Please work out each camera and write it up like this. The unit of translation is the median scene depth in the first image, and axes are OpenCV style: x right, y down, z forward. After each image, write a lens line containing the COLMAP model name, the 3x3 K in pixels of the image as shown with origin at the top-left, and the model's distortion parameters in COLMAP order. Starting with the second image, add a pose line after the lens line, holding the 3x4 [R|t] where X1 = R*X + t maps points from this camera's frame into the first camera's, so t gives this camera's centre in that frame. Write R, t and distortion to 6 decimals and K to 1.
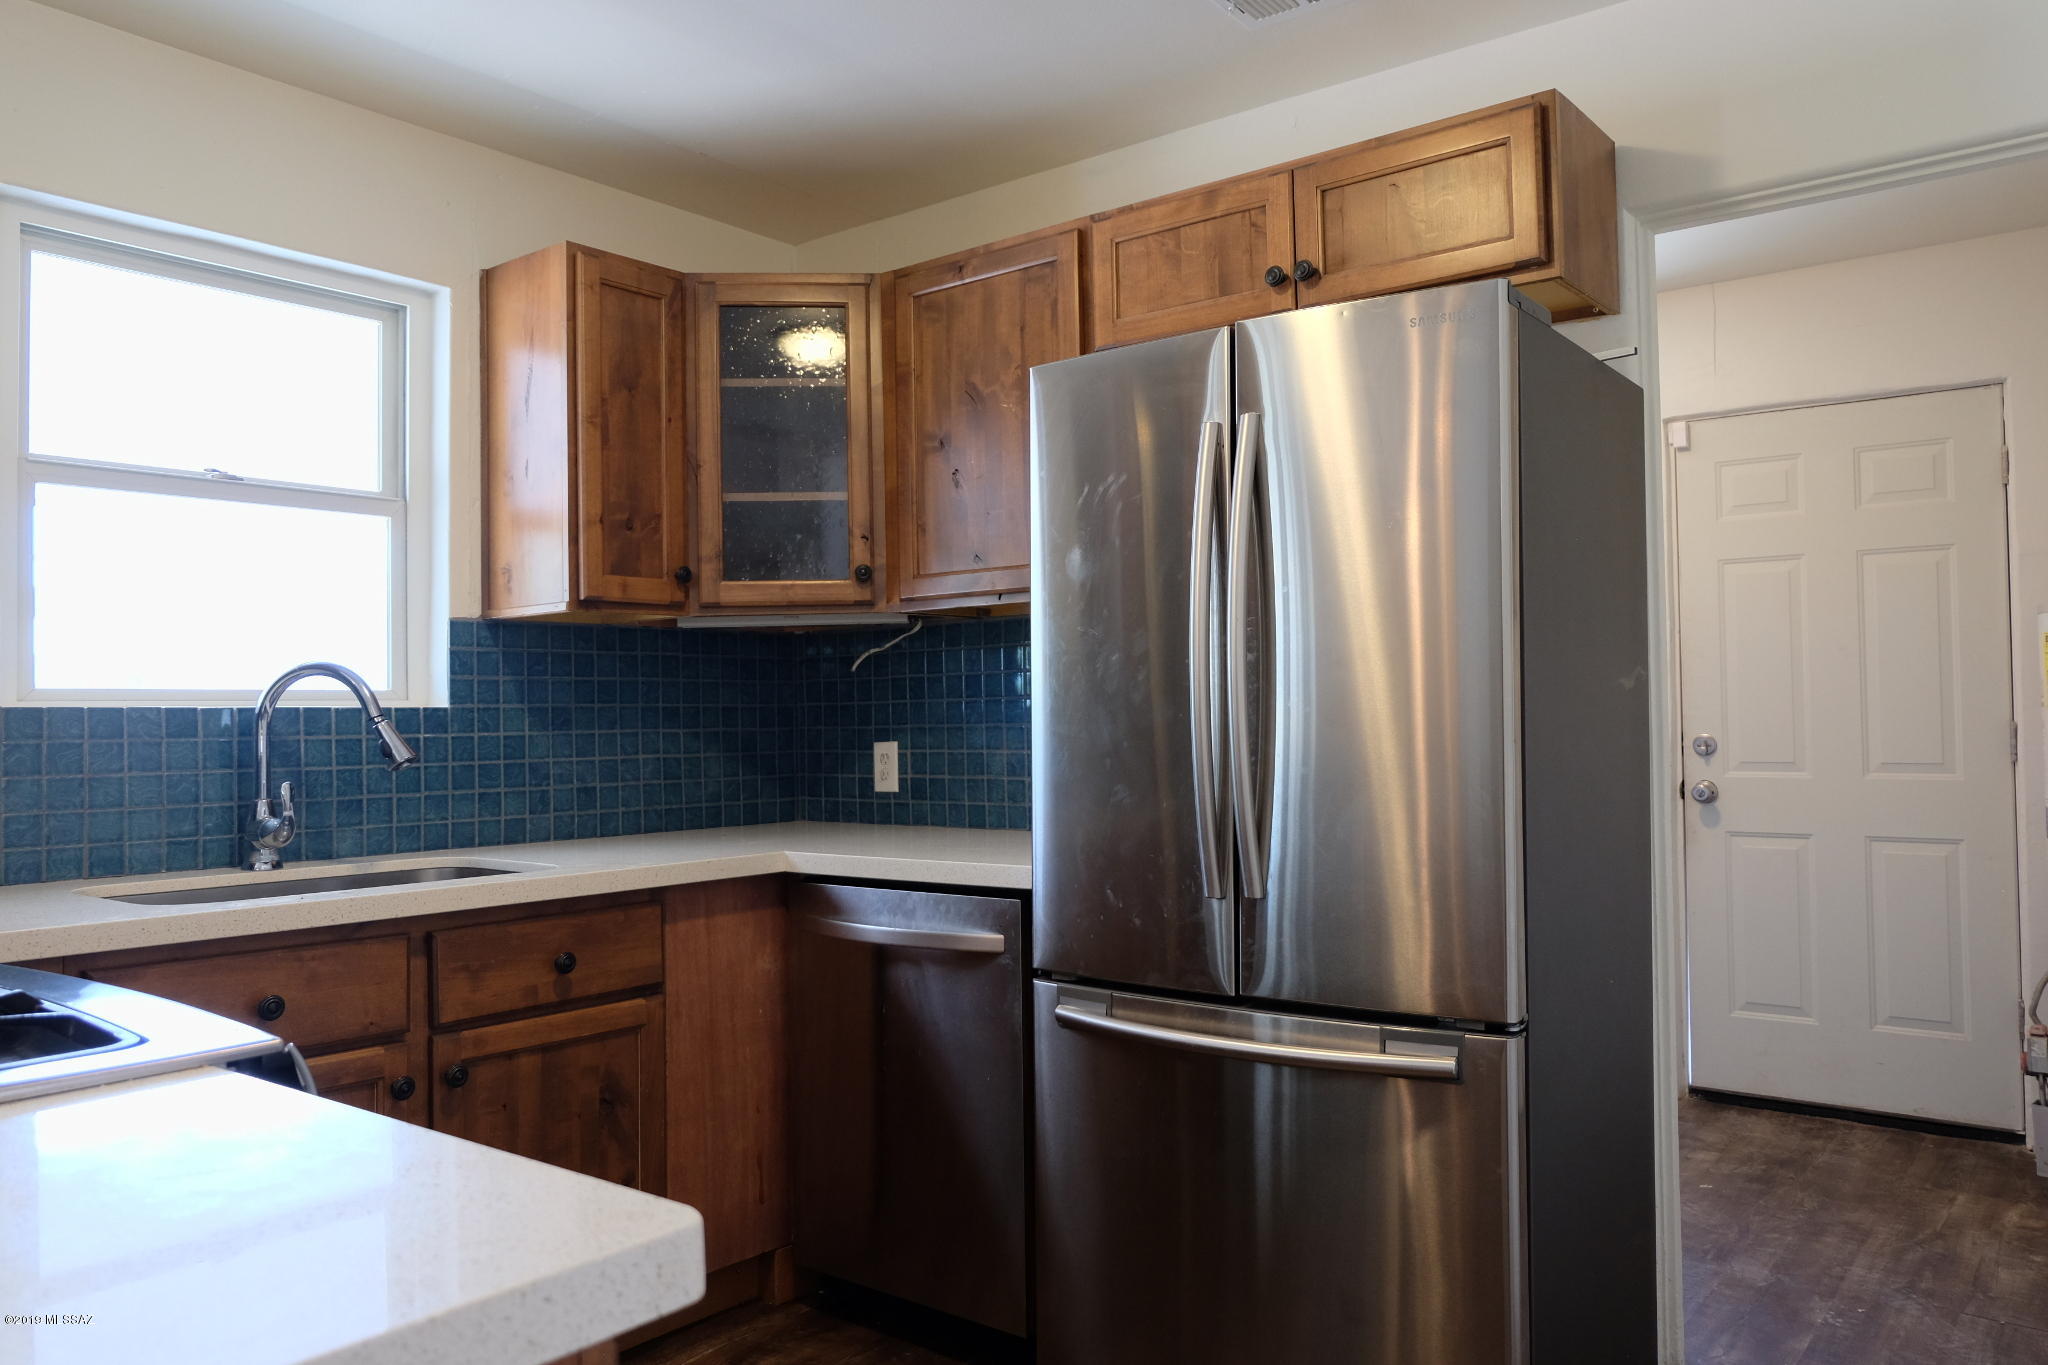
lens RADIAL K [[1498.3, 0, 1024.0], [0, 1498.3, 682.5], [0, 0, 1]] dist [-0.086179, 0.081930]
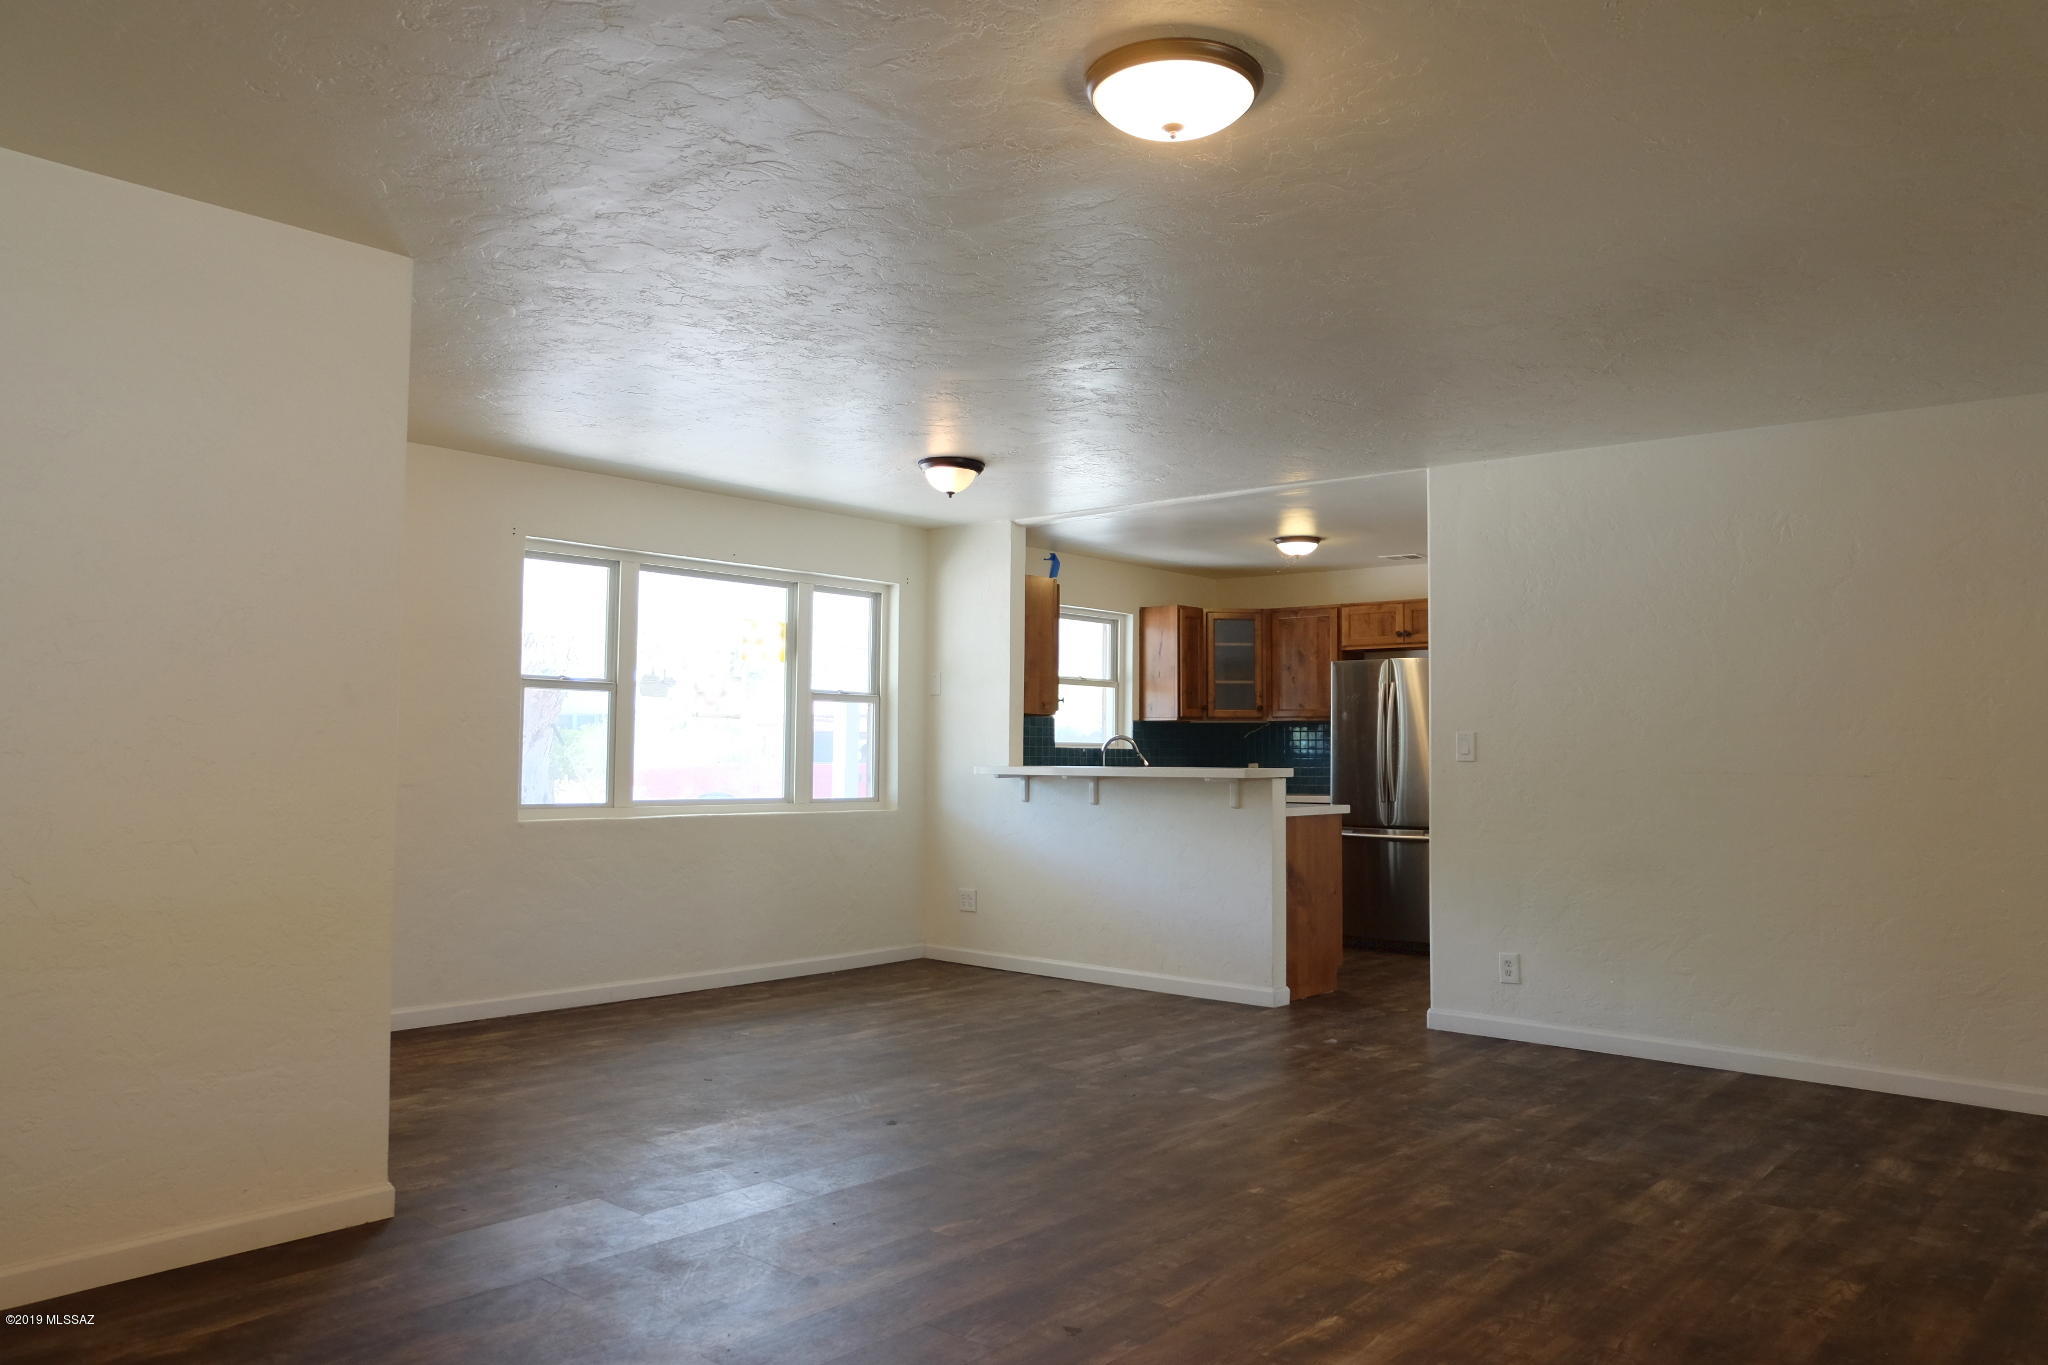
lens RADIAL K [[1464.1, 0, 1024.0], [0, 1464.1, 682.5], [0, 0, 1]] dist [-0.079764, 0.068396]
pose [[0.998296, 0.026206, -0.052145, -0.473319], [-0.027259, 0.999436, -0.019596, -0.056926], [0.051602, 0.020984, 0.998447, -2.209573]]
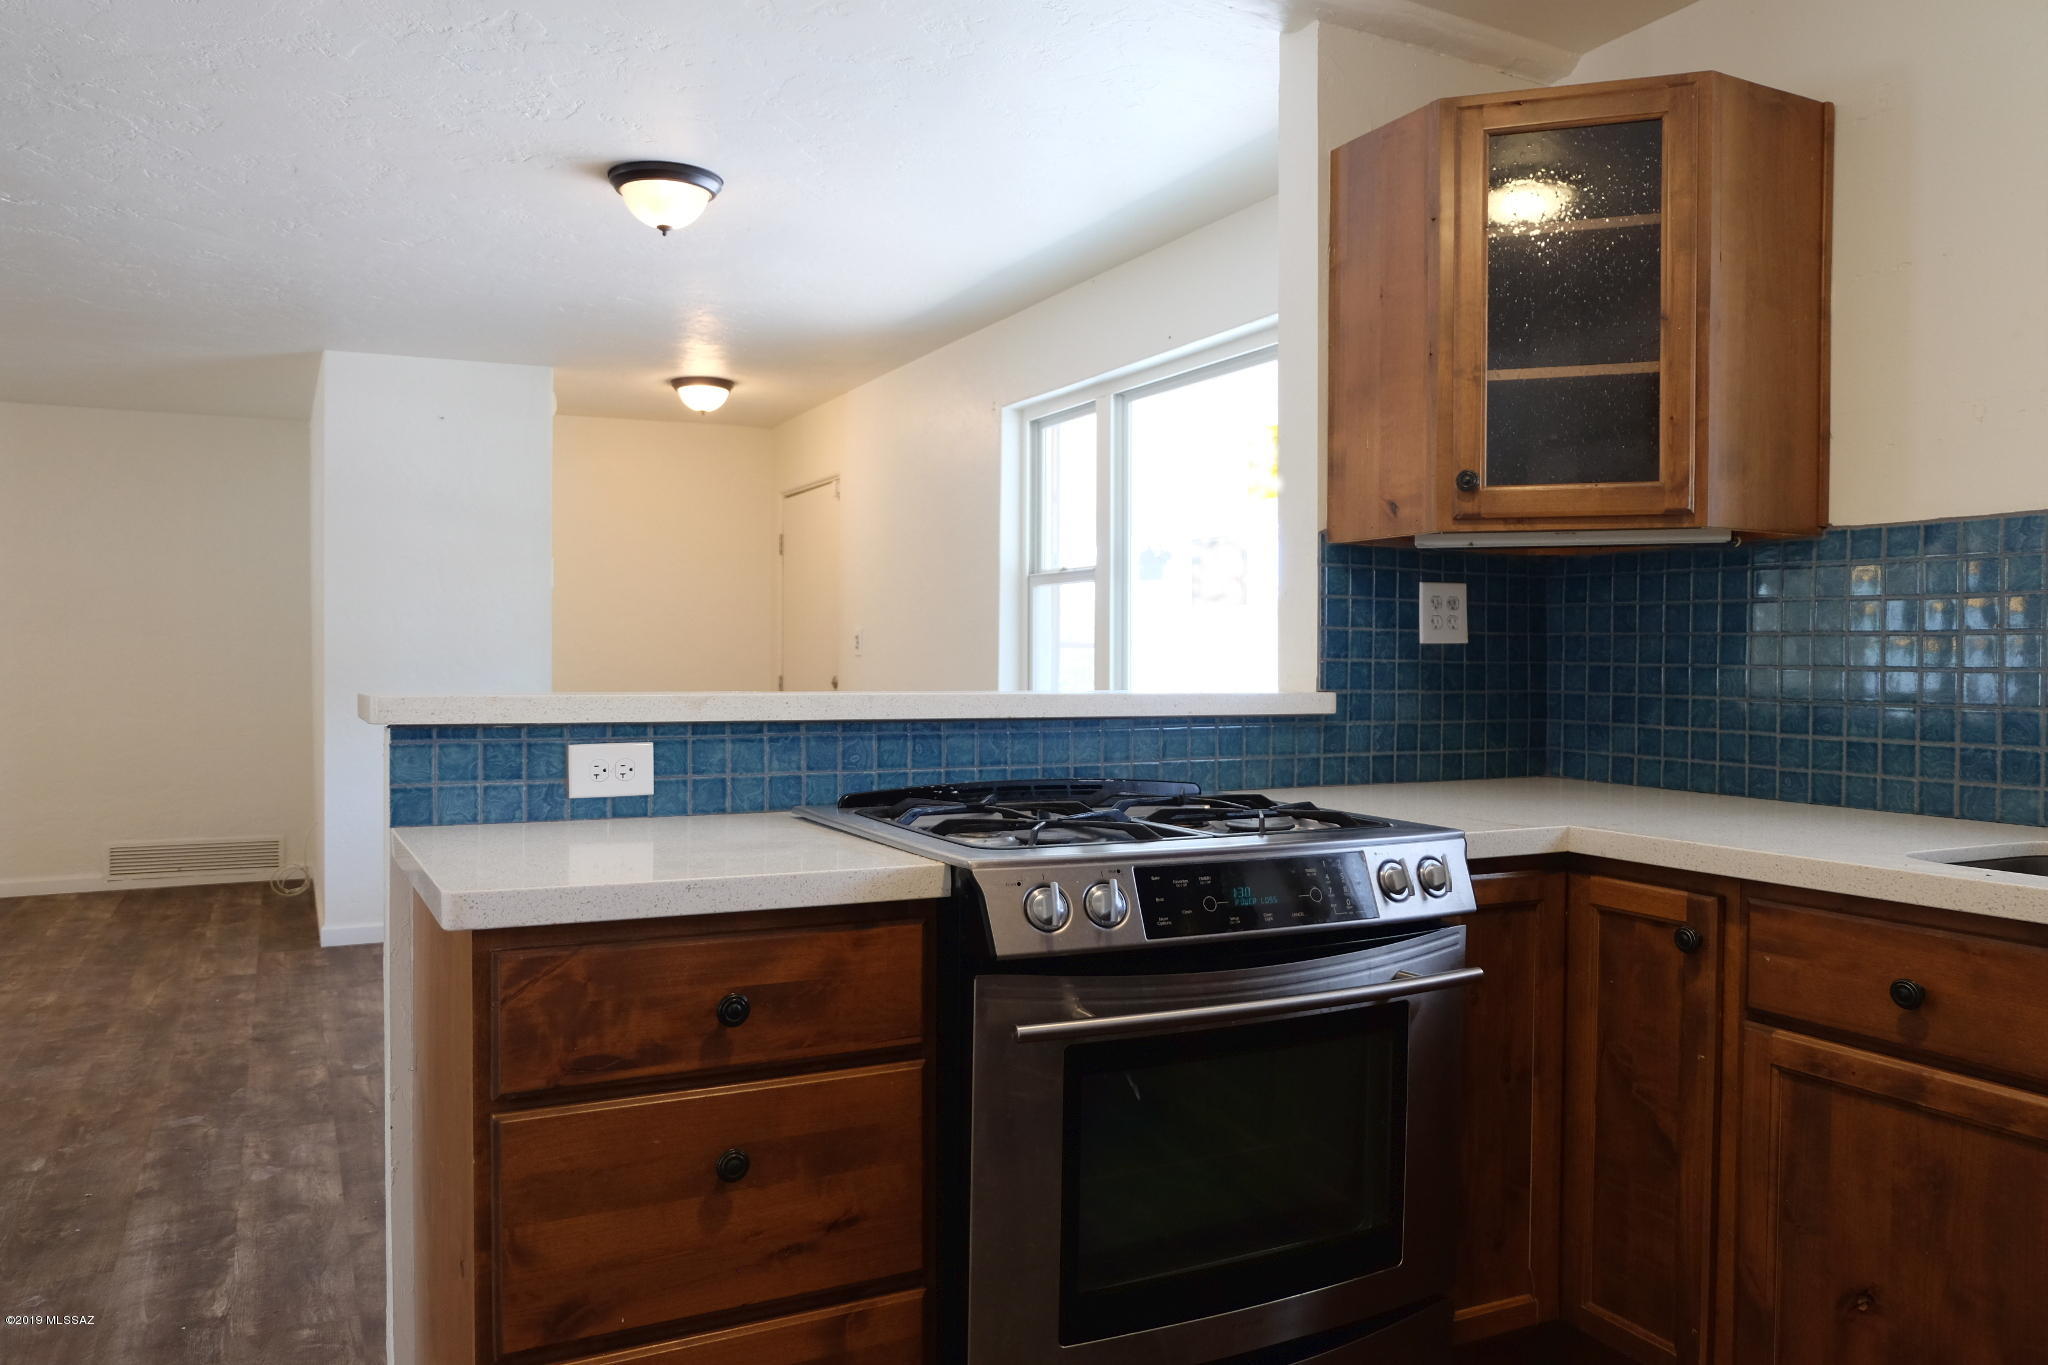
lens RADIAL K [[1464.1, 0, 1024.0], [0, 1464.1, 682.5], [0, 0, 1]] dist [-0.079764, 0.068396]
pose [[-0.428949, 0.025025, -0.902982, 0.311941], [0.020414, 0.999629, 0.018006, 0.015179], [0.903098, -0.010709, -0.429301, 0.654626]]
